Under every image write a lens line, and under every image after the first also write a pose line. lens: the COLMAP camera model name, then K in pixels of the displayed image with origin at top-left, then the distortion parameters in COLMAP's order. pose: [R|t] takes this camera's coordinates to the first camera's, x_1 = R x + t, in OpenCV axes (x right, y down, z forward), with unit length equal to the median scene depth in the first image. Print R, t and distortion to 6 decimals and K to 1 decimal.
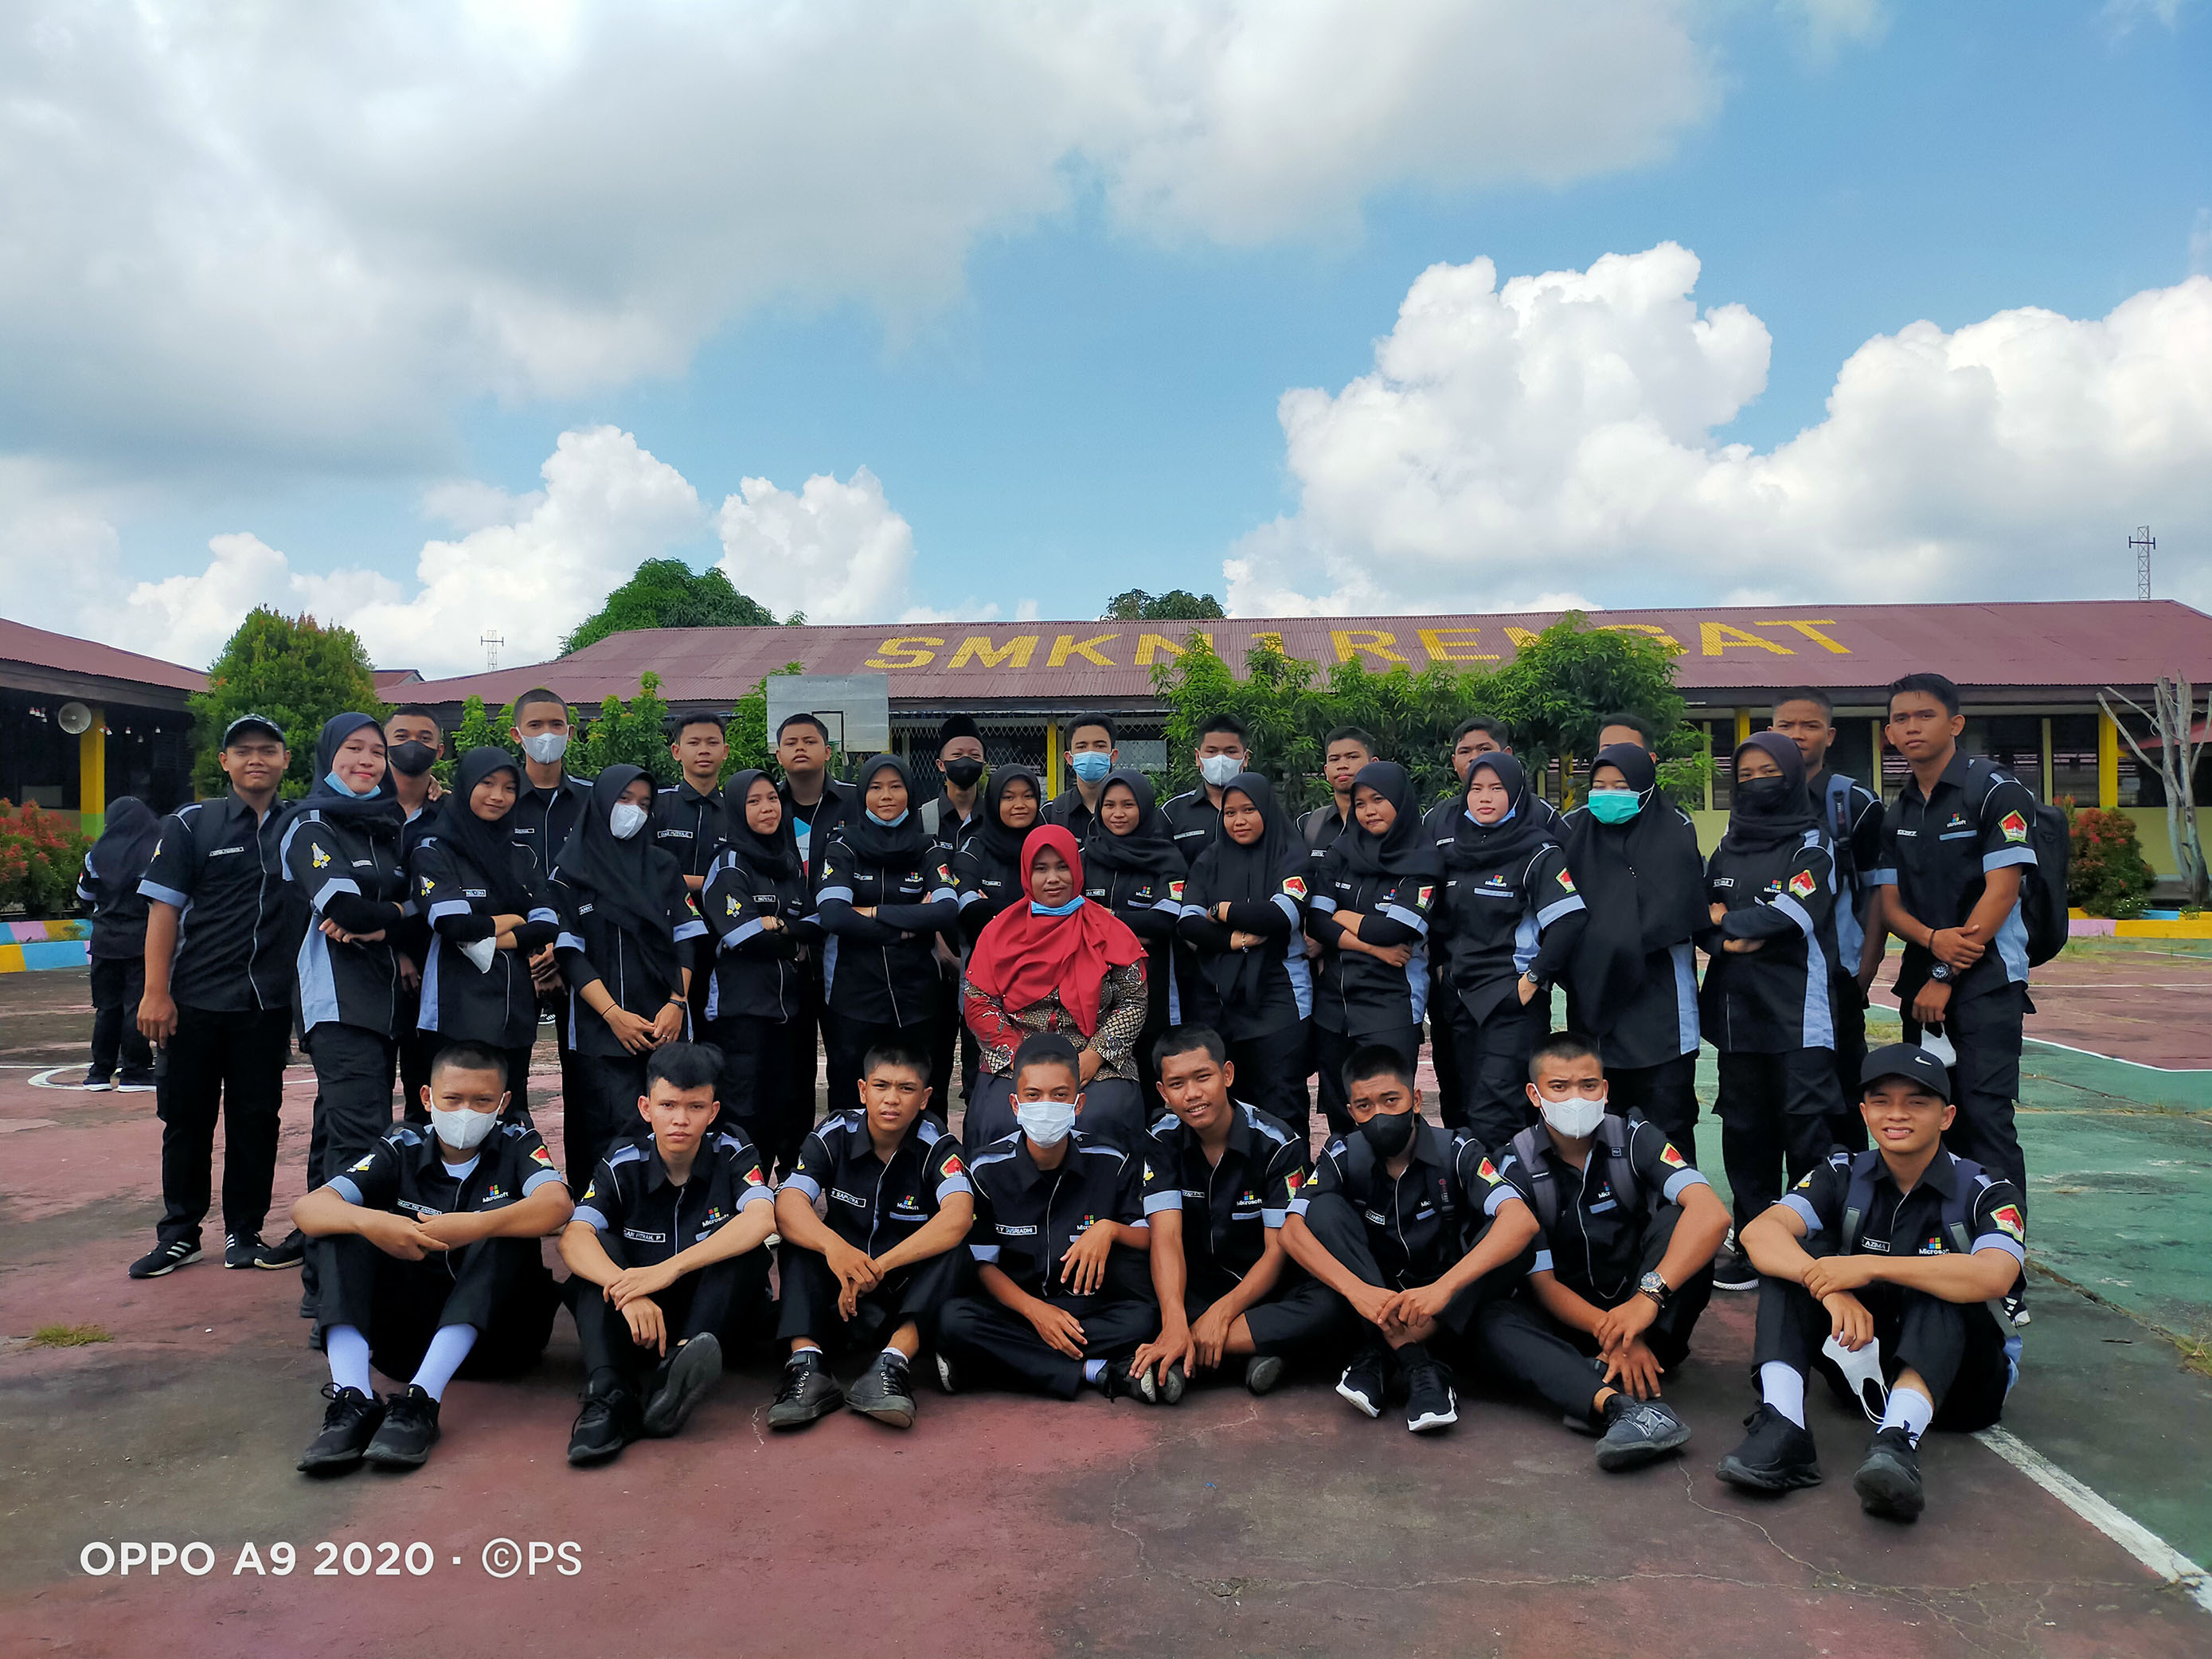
lens RADIAL K [[1634.9, 0, 1086.4], [0, 1634.9, 832.1], [0, 0, 1]] dist [0.045545, -0.056896]
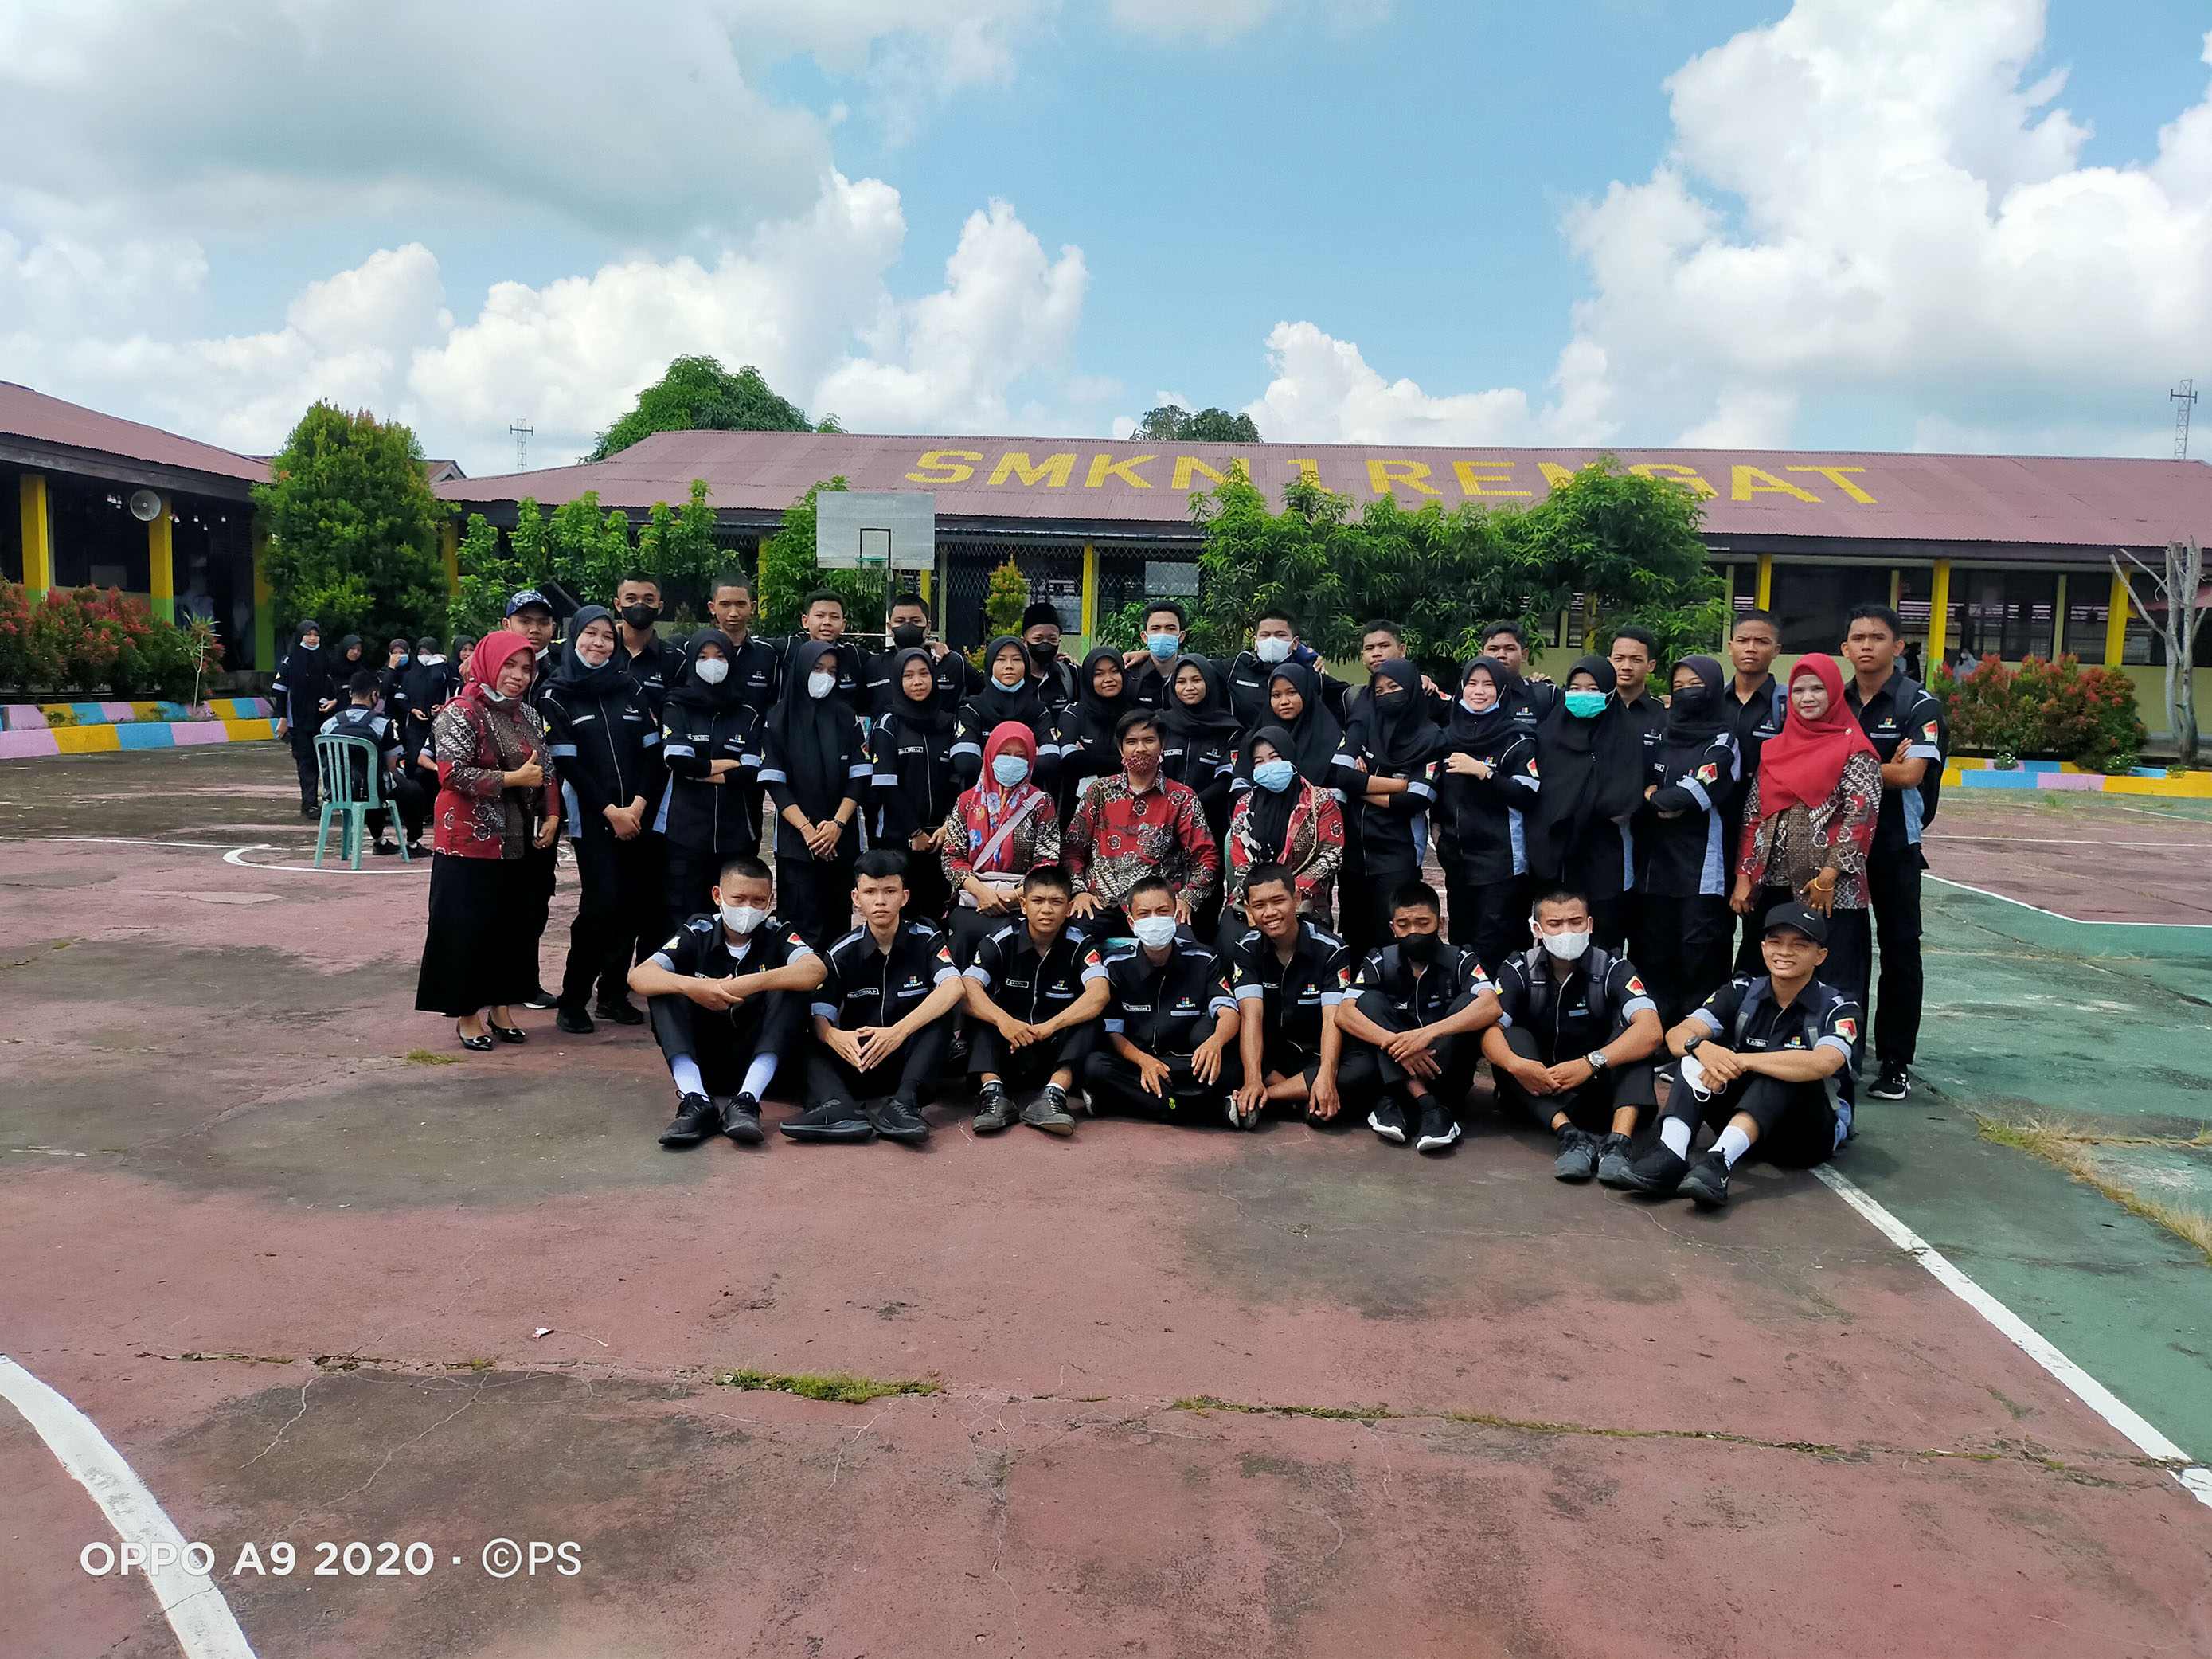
lens RADIAL K [[1634.9, 0, 1086.4], [0, 1634.9, 832.1], [0, 0, 1]] dist [0.045545, -0.056896]
pose [[0.999256, 0.037998, -0.006549, -0.070425], [-0.036985, 0.992577, 0.115858, -0.052393], [0.010903, -0.115529, 0.993244, -0.298067]]
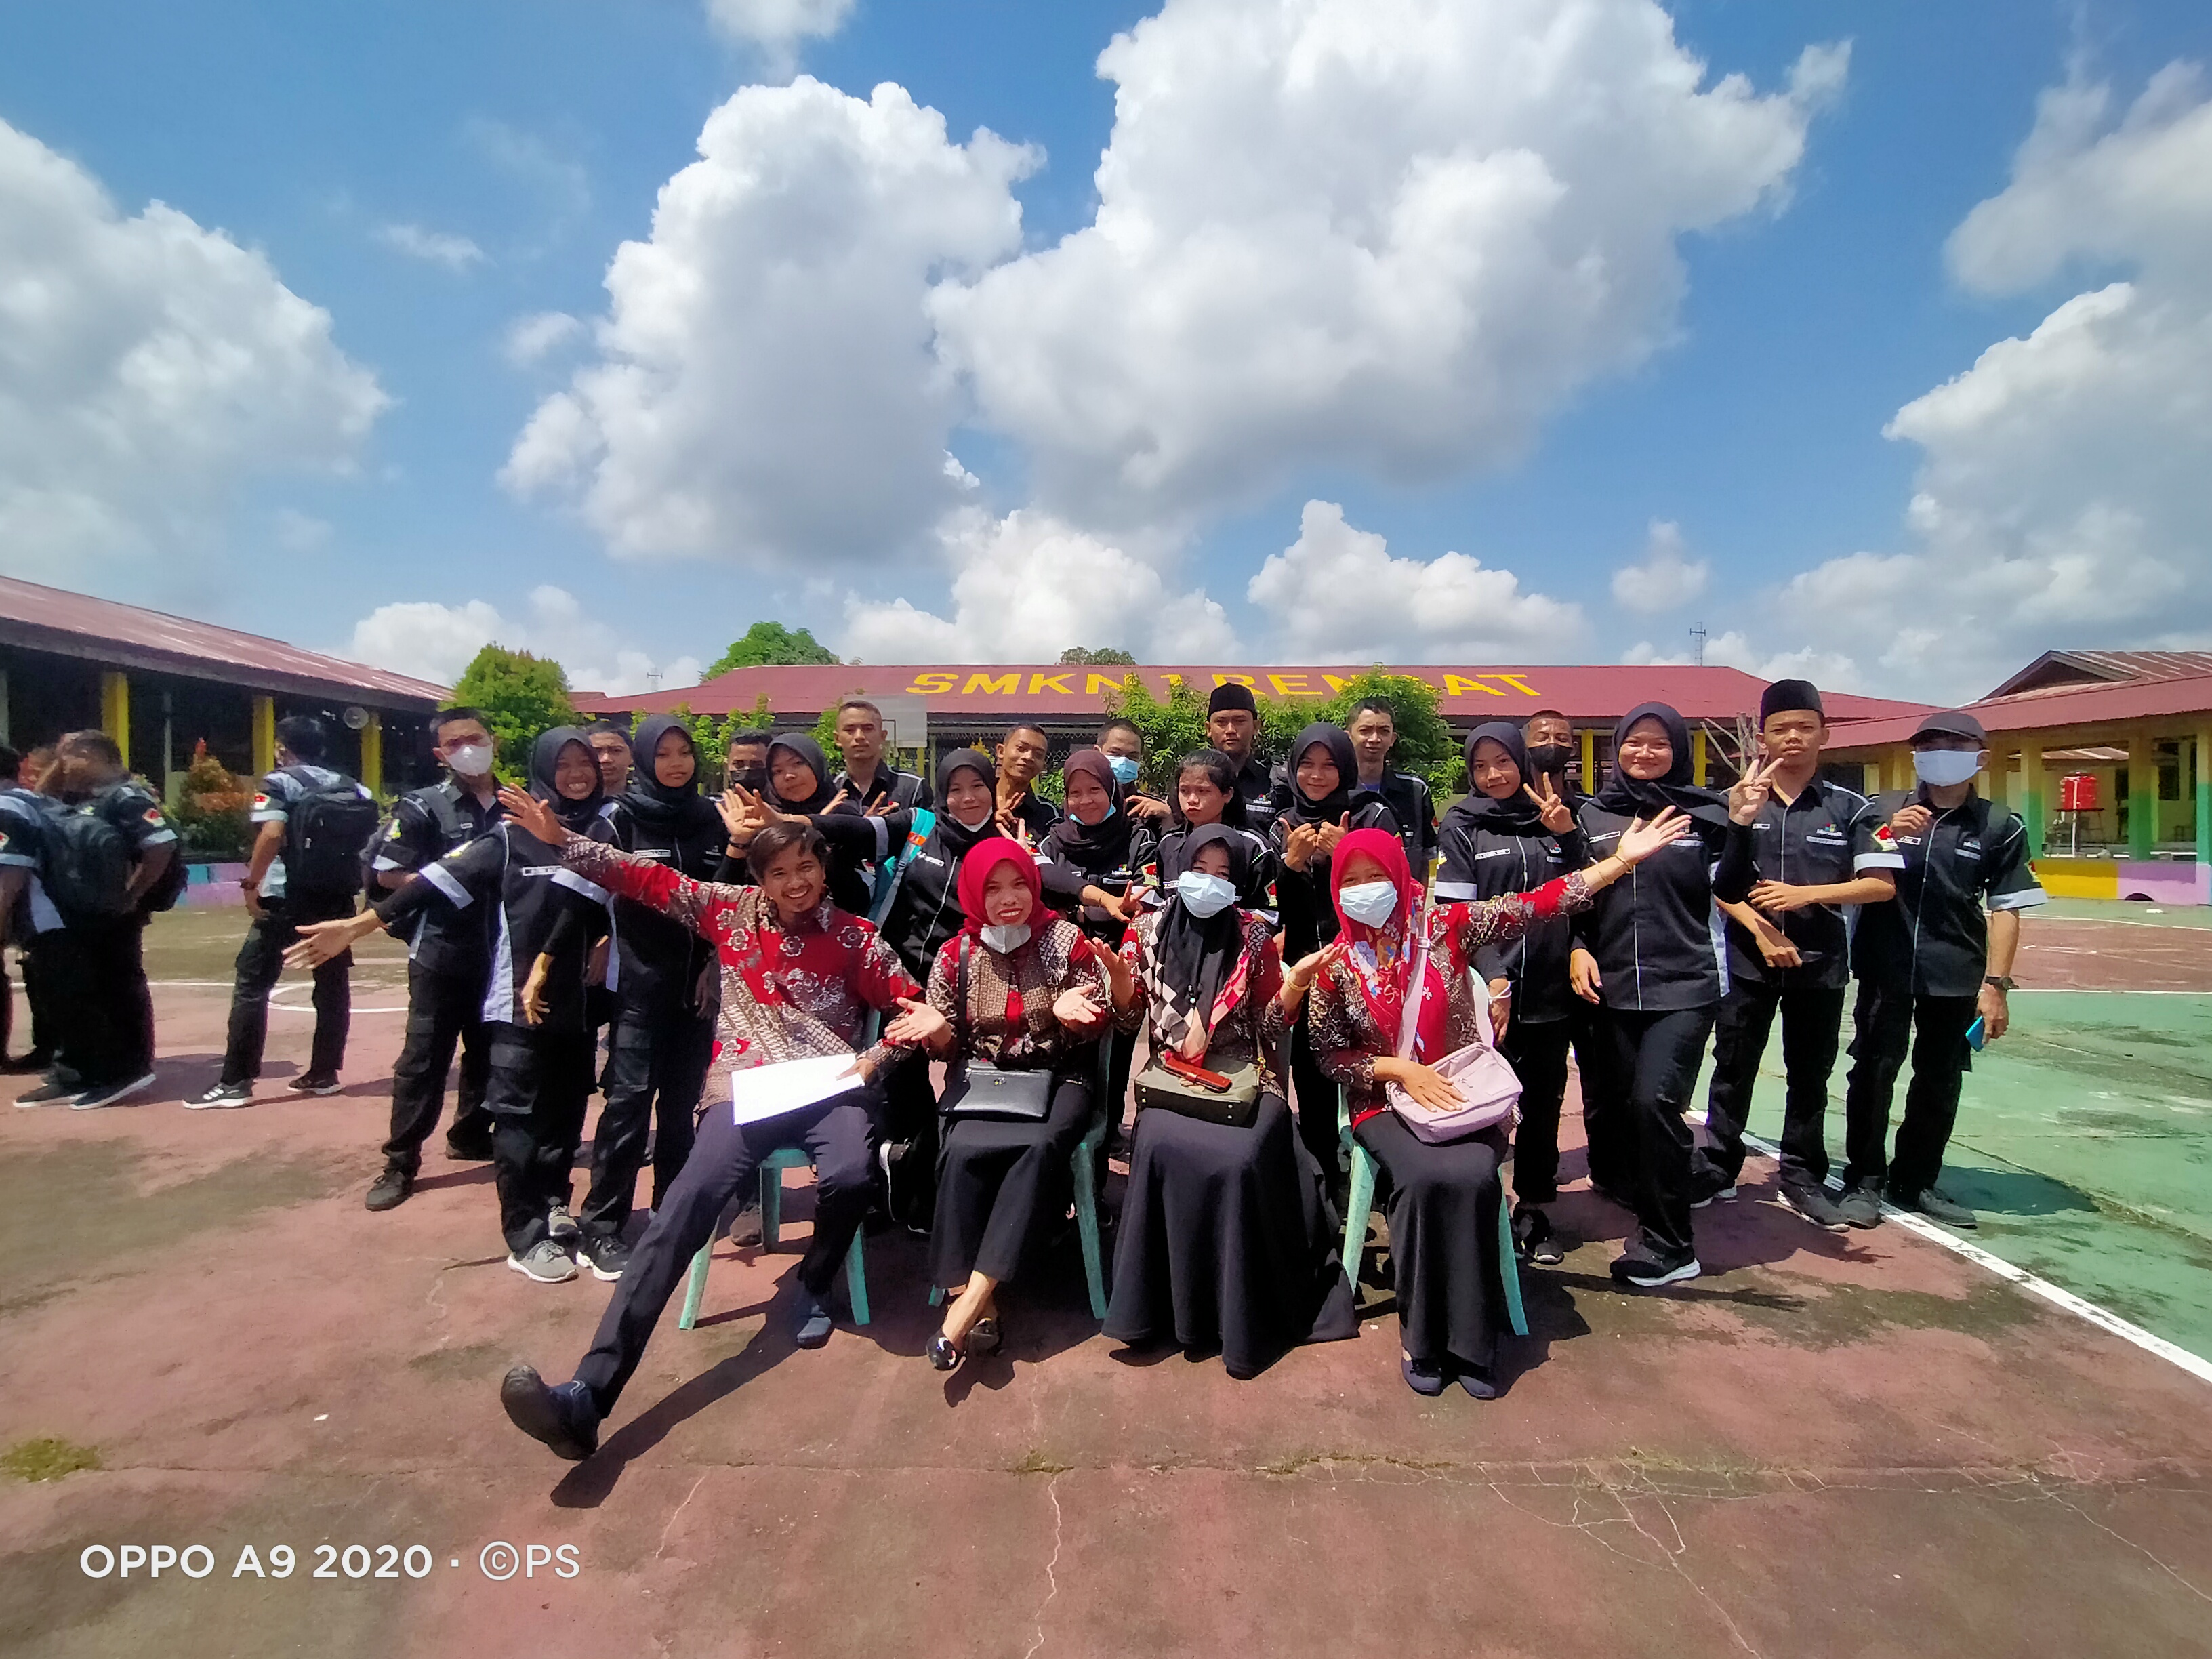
lens RADIAL K [[1011.4, 0, 1106.0], [0, 1011.4, 829.5], [0, 0, 1]] dist [-0.000501, 0.000843]
pose [[0.997350, 0.008135, 0.072292, -0.155570], [-0.009945, 0.999645, 0.024723, 0.000749], [-0.072066, -0.025376, 0.997077, 0.470572]]
